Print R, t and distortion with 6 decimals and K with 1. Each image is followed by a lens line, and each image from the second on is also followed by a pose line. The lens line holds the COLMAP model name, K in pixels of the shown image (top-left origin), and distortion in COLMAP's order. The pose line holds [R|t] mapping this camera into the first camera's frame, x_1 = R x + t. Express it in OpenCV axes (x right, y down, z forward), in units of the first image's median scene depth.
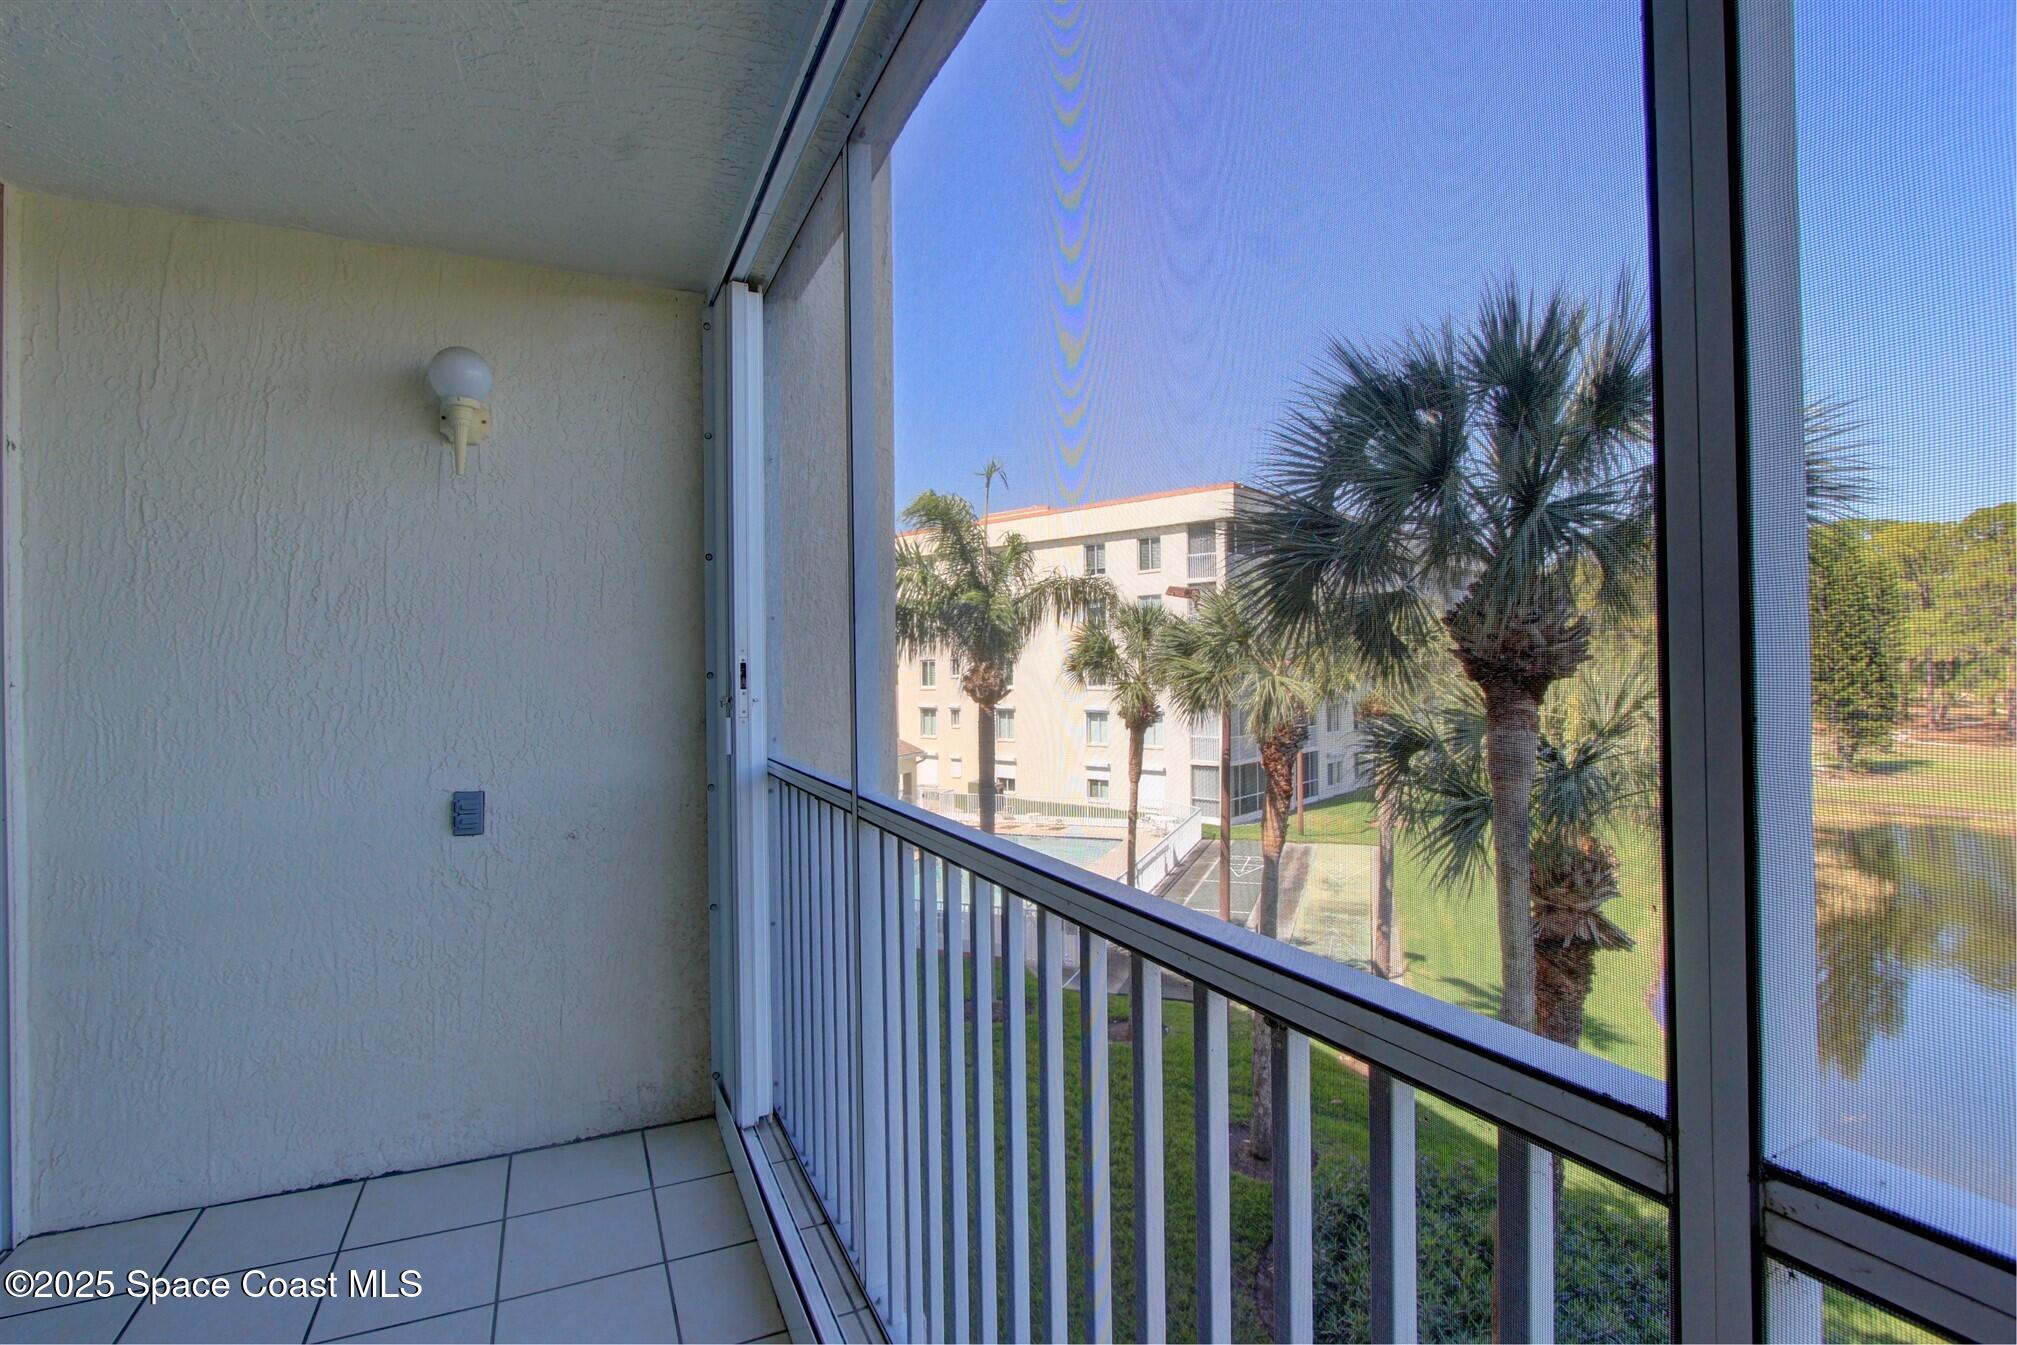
lens RADIAL K [[971.2, 0, 1008.6], [0, 971.2, 669.9], [0, 0, 1]] dist [-0.013465, 0.001474]
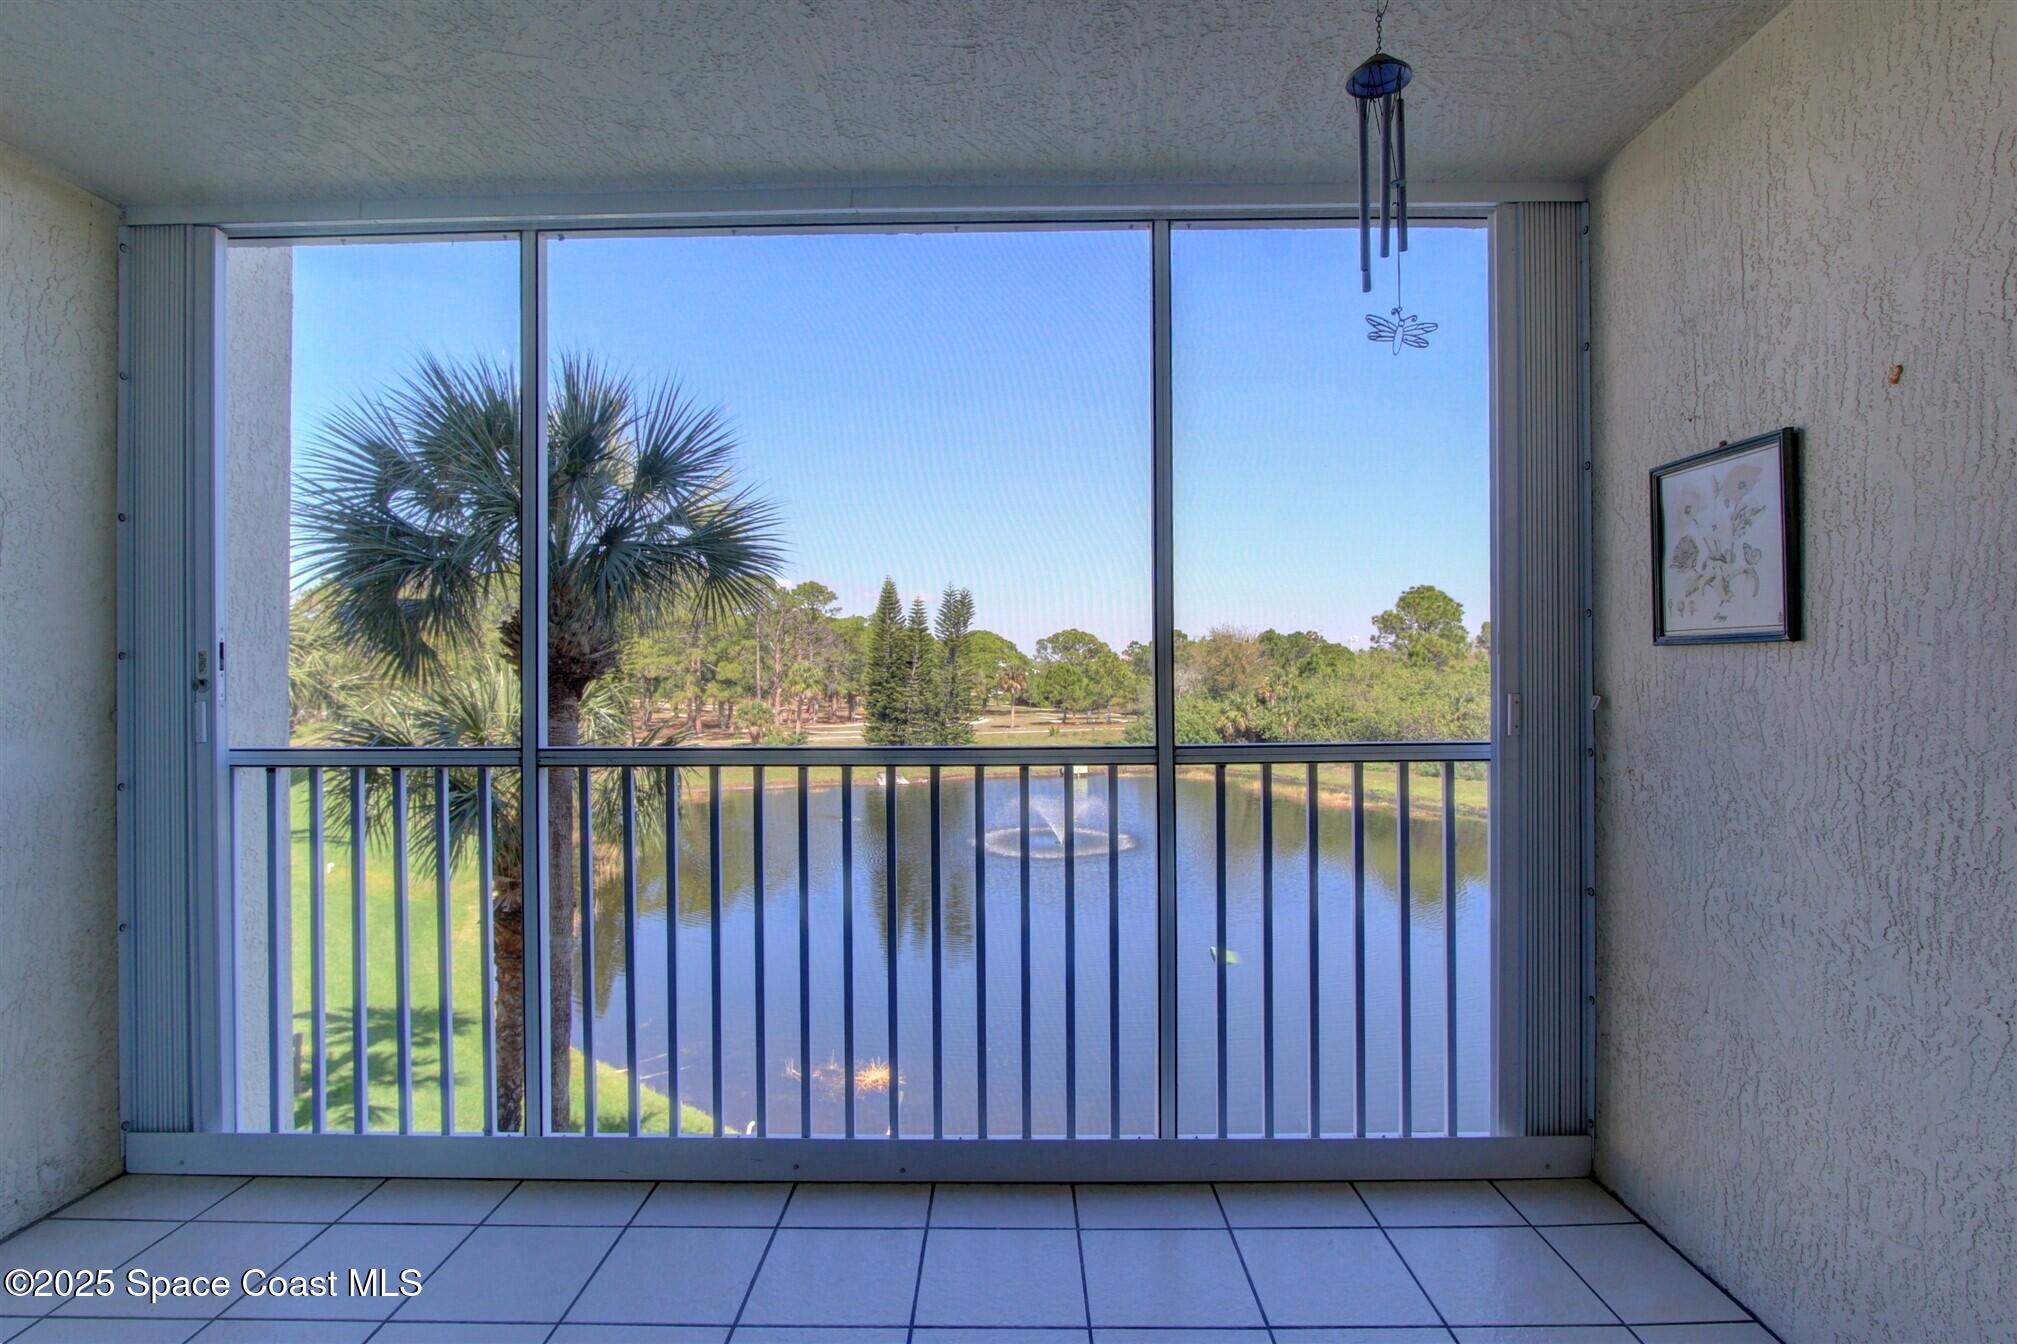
lens RADIAL K [[971.2, 0, 1008.6], [0, 971.2, 669.4], [0, 0, 1]] dist [-0.013465, 0.001474]
pose [[0.425616, 0.012136, 0.904823, -0.239974], [0.002930, 0.999886, -0.014789, 0.010608], [-0.904899, 0.008946, 0.425532, -0.021309]]
